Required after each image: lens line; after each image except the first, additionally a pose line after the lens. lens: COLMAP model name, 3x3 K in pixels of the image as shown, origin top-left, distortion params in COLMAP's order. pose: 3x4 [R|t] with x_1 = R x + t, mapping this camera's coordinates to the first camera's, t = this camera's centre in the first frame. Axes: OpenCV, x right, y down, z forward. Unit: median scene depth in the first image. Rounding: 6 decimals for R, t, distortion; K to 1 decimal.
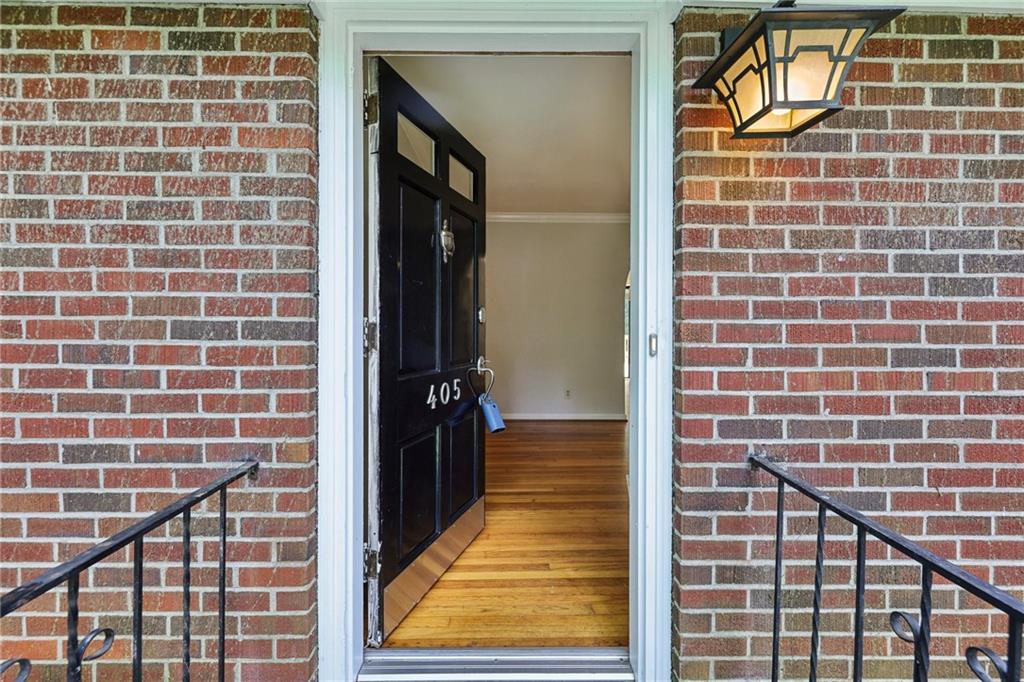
lens RADIAL K [[409.4, 0, 502.3], [0, 409.4, 340.1], [0, 0, 1]] dist [0.000030, -0.000092]
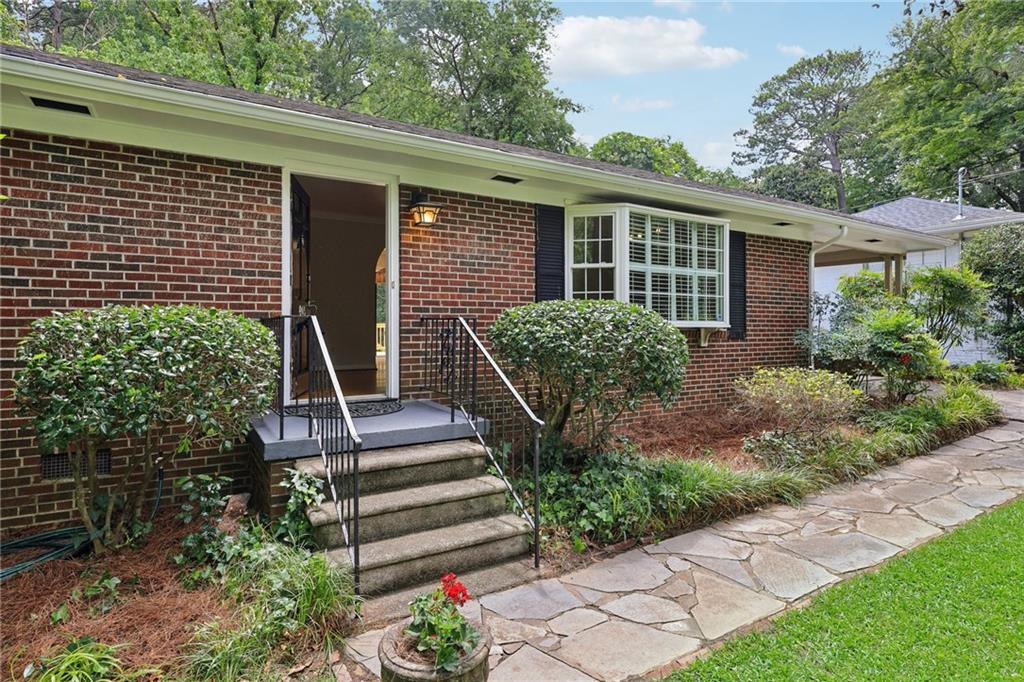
lens RADIAL K [[557.4, 0, 509.5], [0, 557.4, 335.7], [0, 0, 1]] dist [-0.000177, -0.000010]
pose [[0.864291, -0.008985, 0.502913, -1.092439], [0.001973, 0.999893, 0.014474, 0.369499], [-0.502989, -0.011517, 0.864216, -3.387175]]
